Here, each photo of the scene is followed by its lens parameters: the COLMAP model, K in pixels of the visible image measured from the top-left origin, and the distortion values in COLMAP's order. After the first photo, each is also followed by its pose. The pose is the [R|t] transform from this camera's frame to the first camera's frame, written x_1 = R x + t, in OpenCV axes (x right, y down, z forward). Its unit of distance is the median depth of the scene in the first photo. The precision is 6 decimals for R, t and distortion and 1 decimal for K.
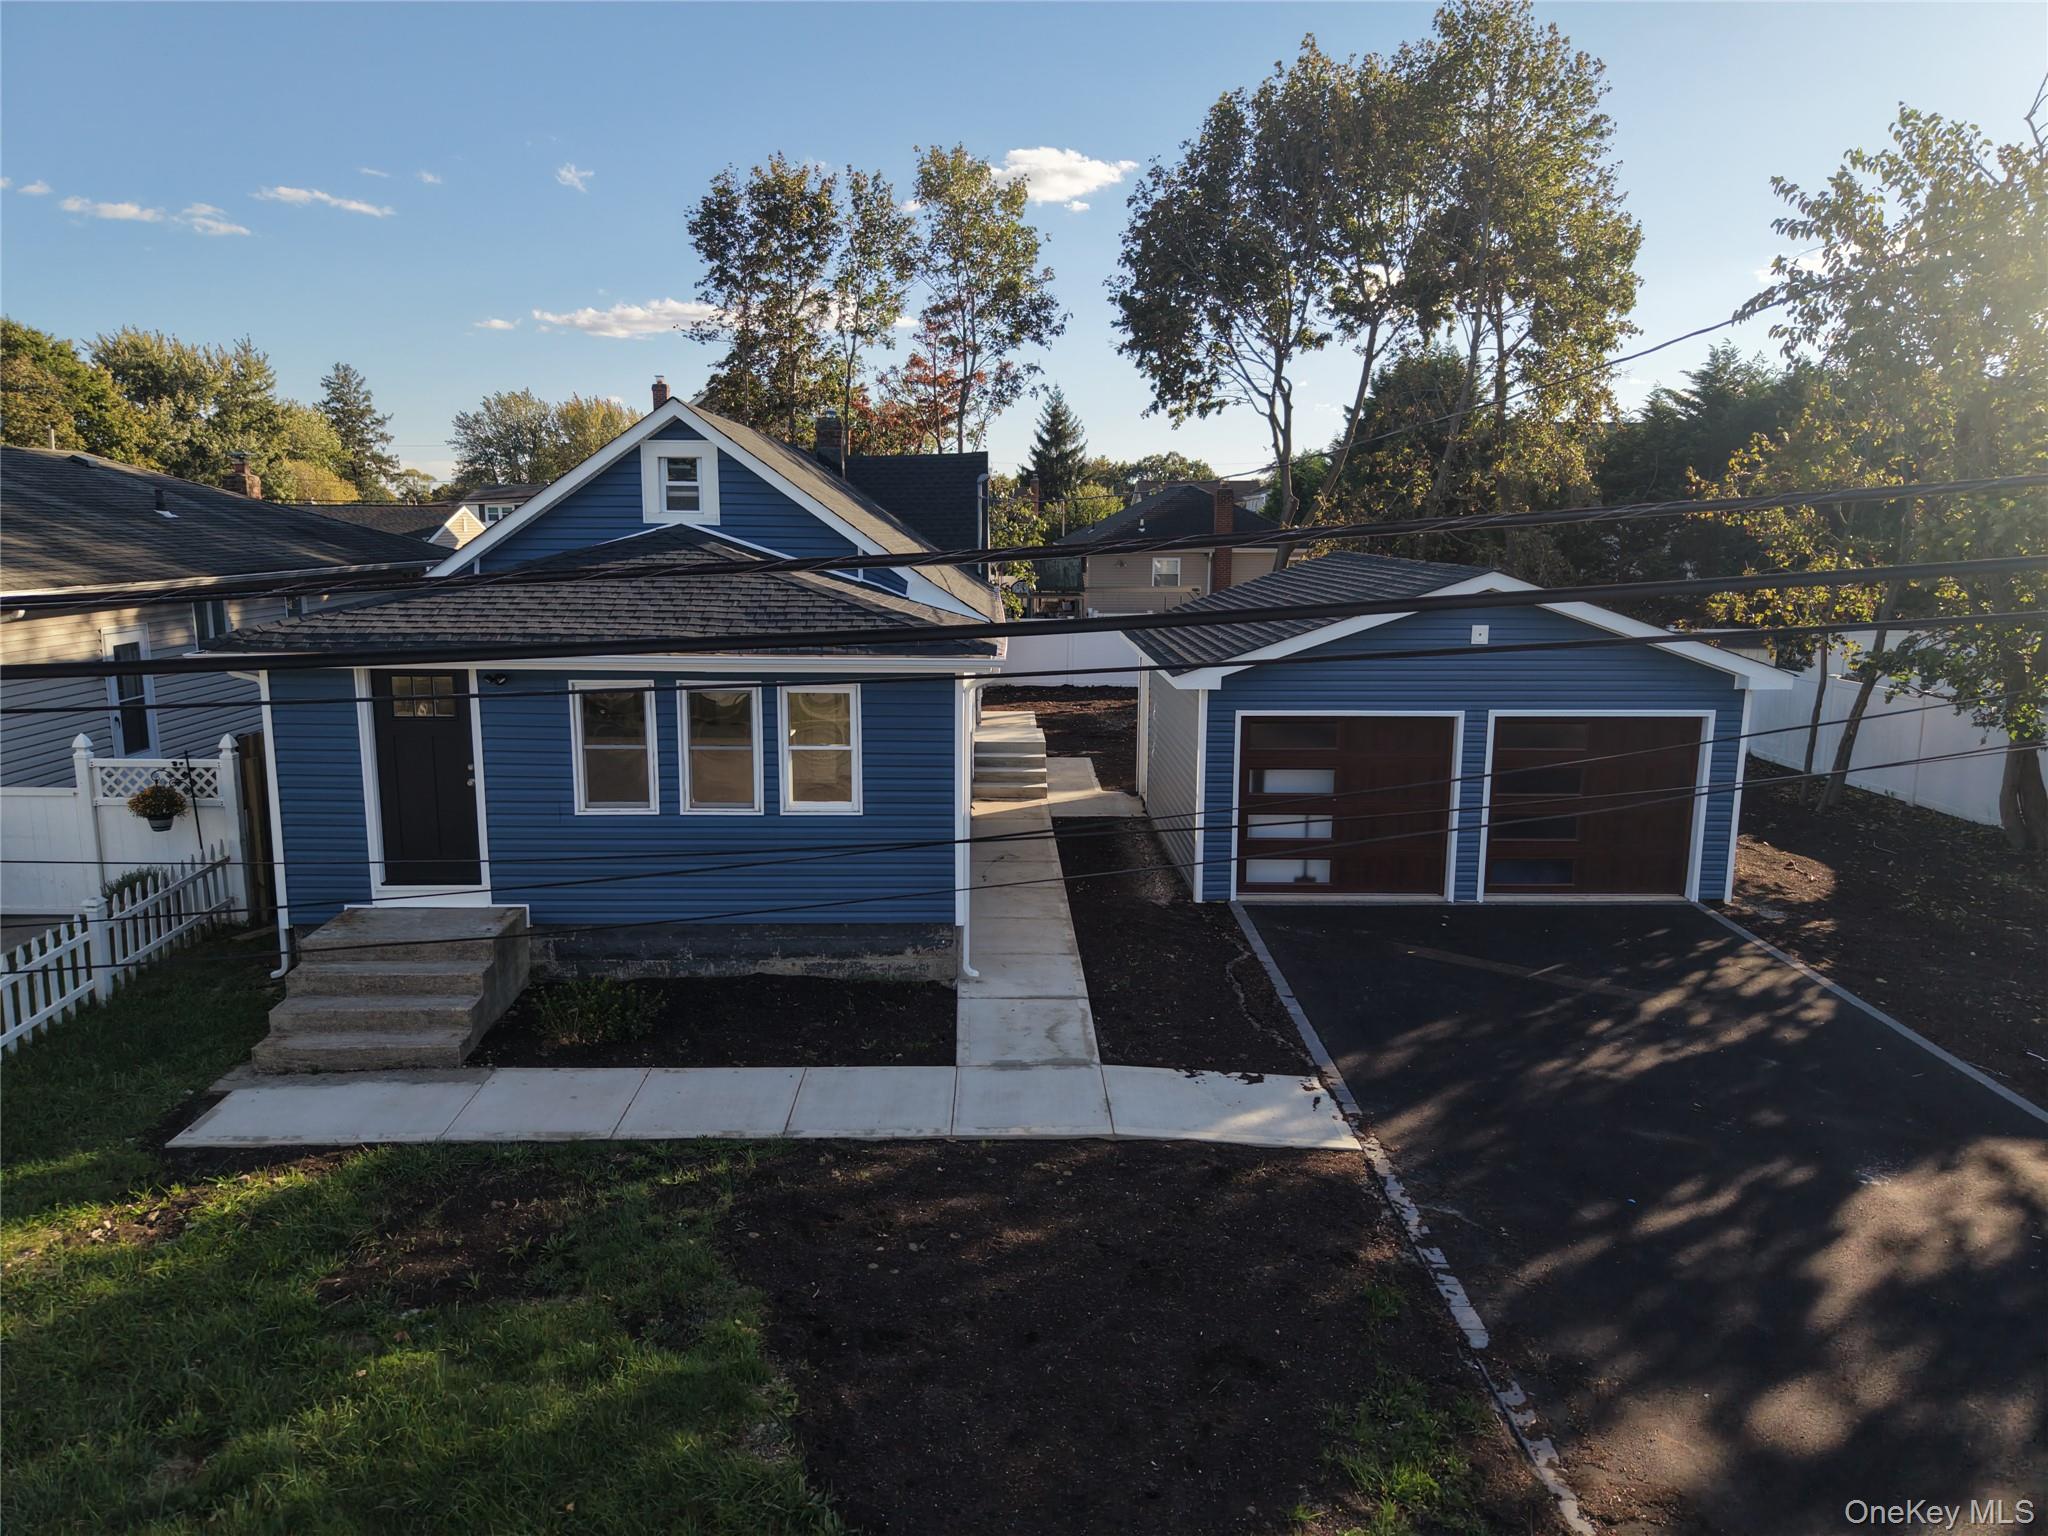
lens RADIAL K [[1388.9, 0, 1029.3], [0, 1388.9, 765.0], [0, 0, 1]] dist [0.013496, -0.005109]
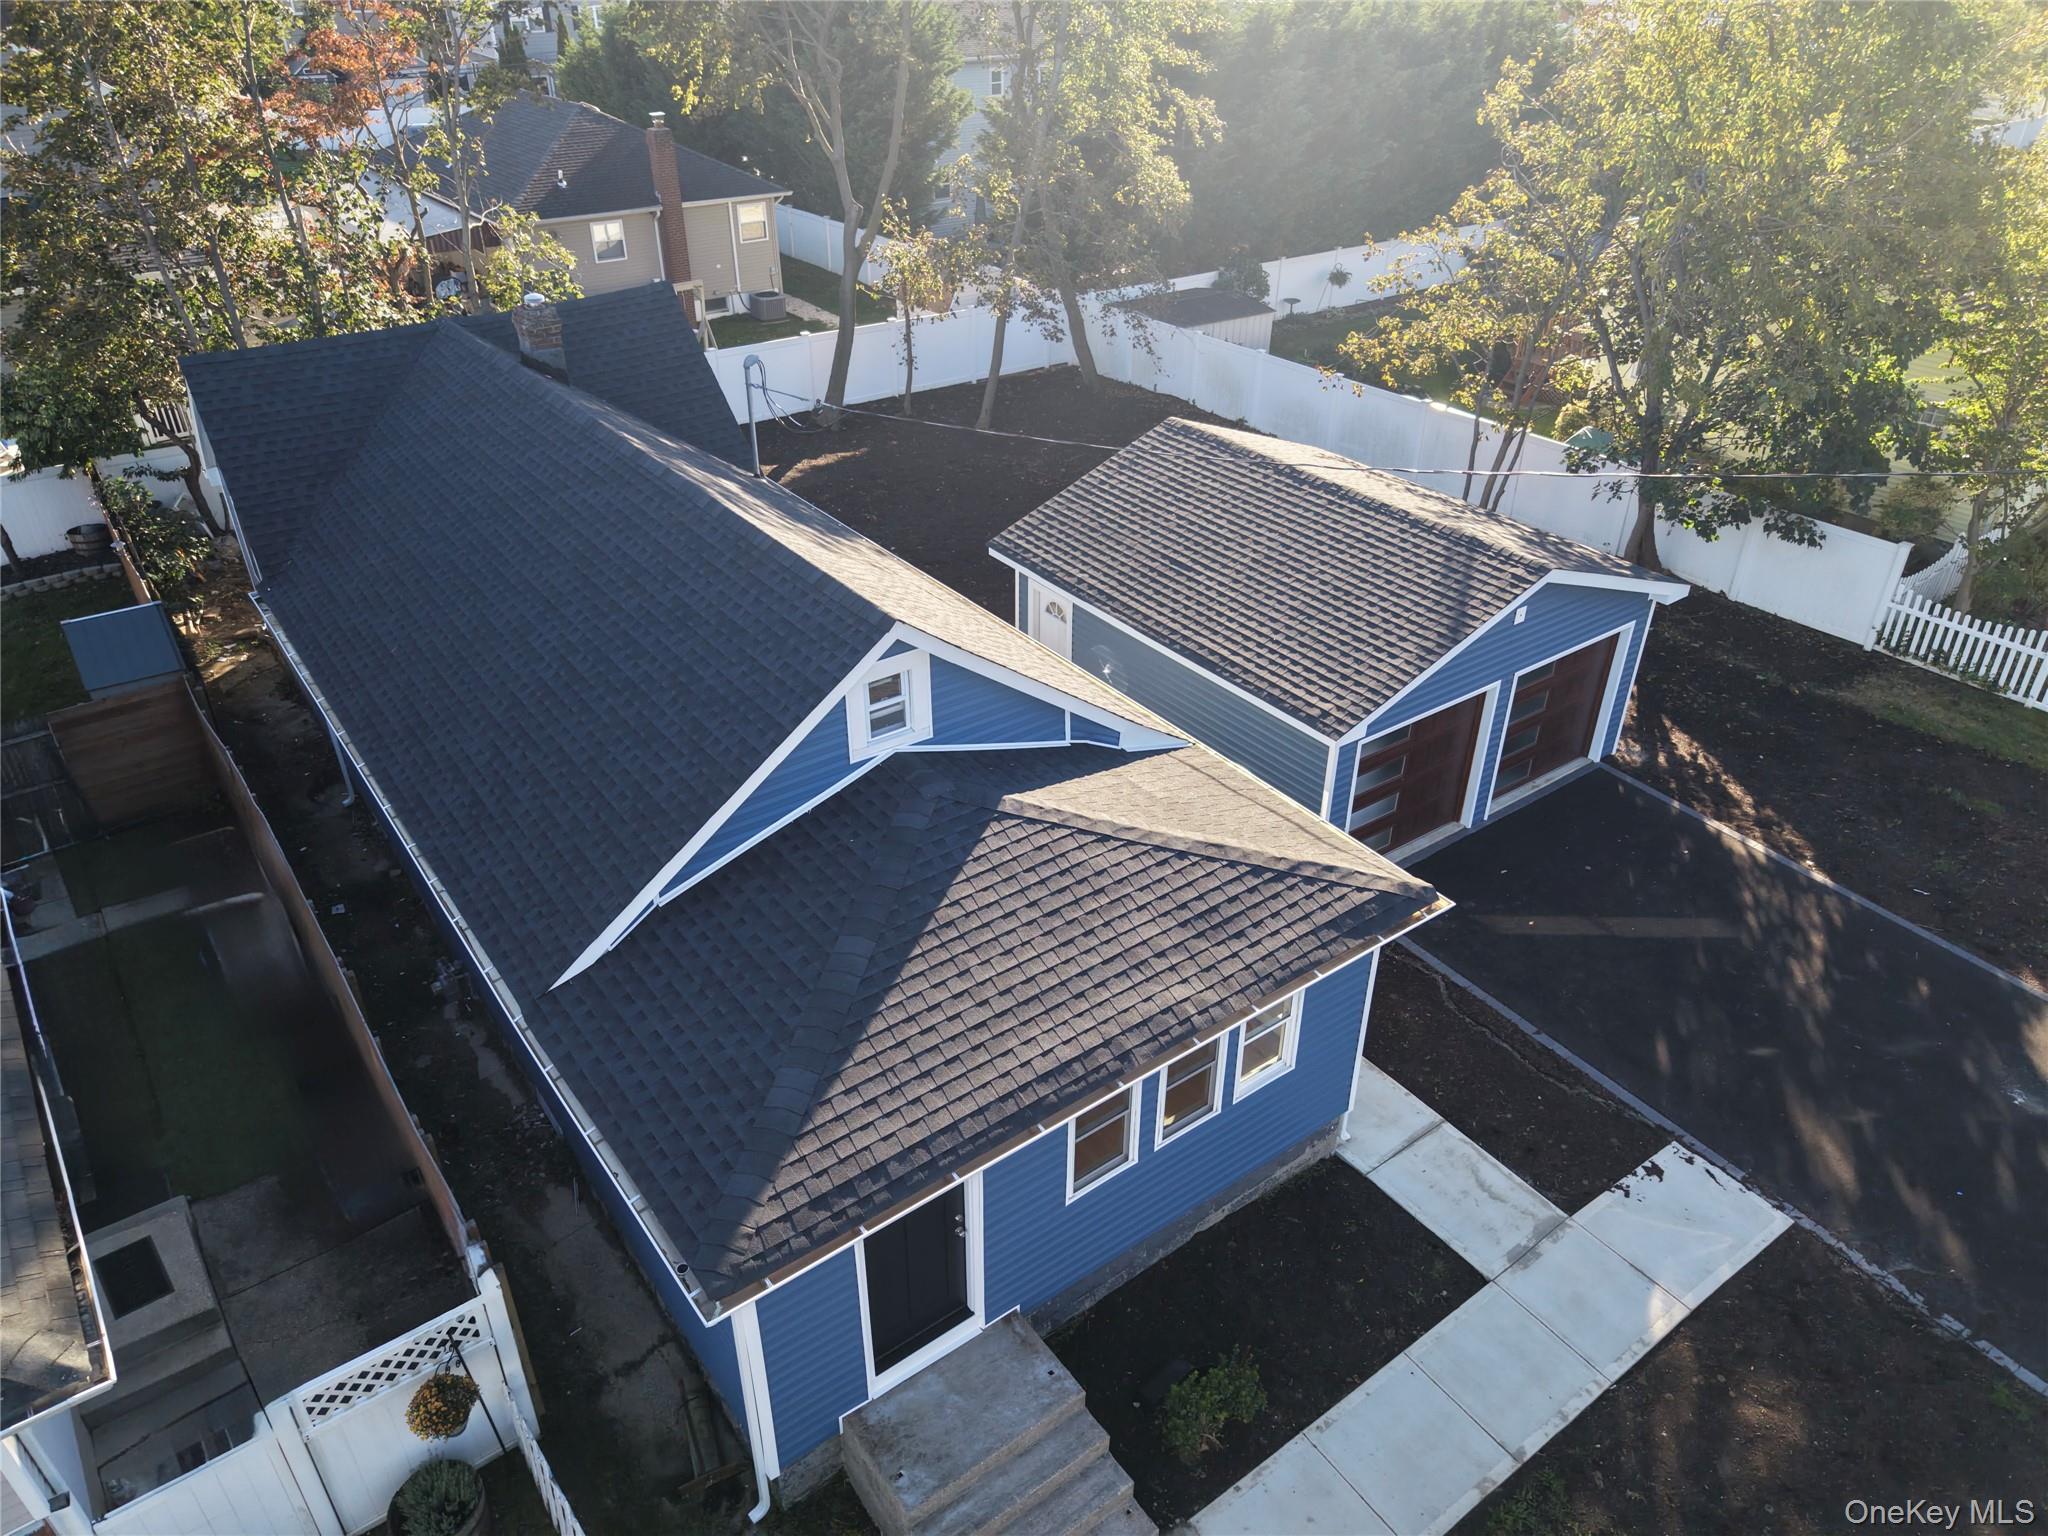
lens RADIAL K [[1388.9, 0, 1029.3], [0, 1388.9, 765.0], [0, 0, 1]] dist [0.013496, -0.005109]
pose [[0.822698, -0.301825, 0.481736, -0.675301], [0.100526, 0.911299, 0.399285, -0.560580], [-0.559519, -0.280064, 0.780065, 0.405364]]
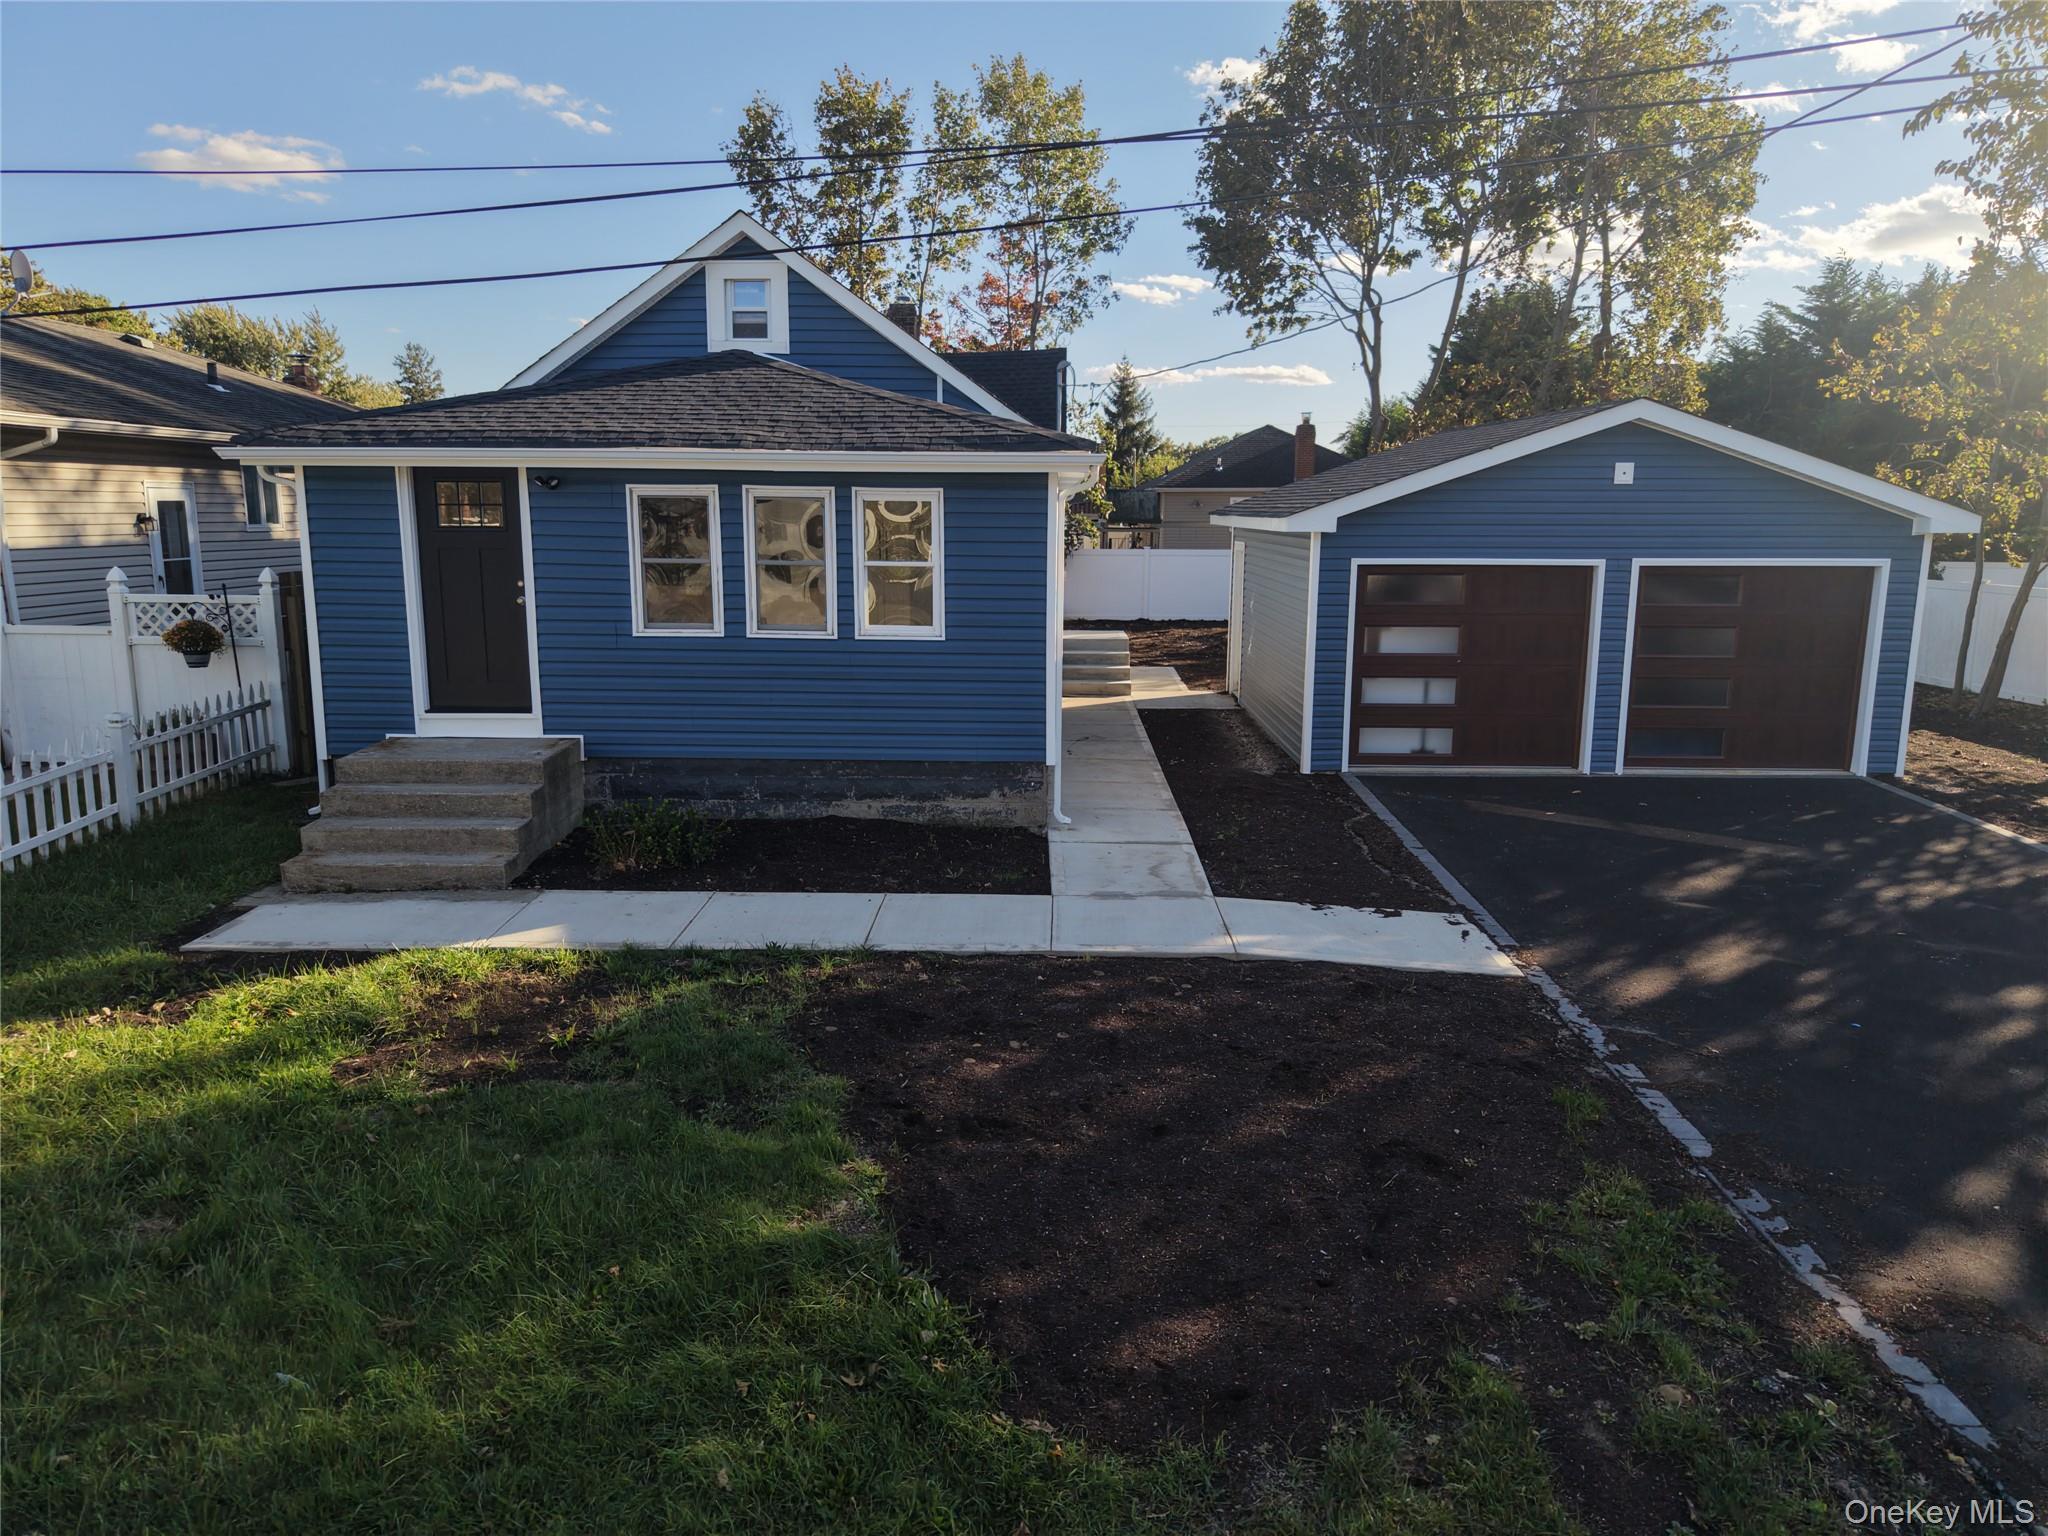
lens RADIAL K [[1388.9, 0, 1029.3], [0, 1388.9, 765.0], [0, 0, 1]] dist [0.013496, -0.005109]
pose [[0.999028, 0.005149, -0.043776, -0.025514], [-0.004976, 0.999979, 0.004067, 0.114464], [0.043796, -0.003845, 0.999033, 0.097195]]
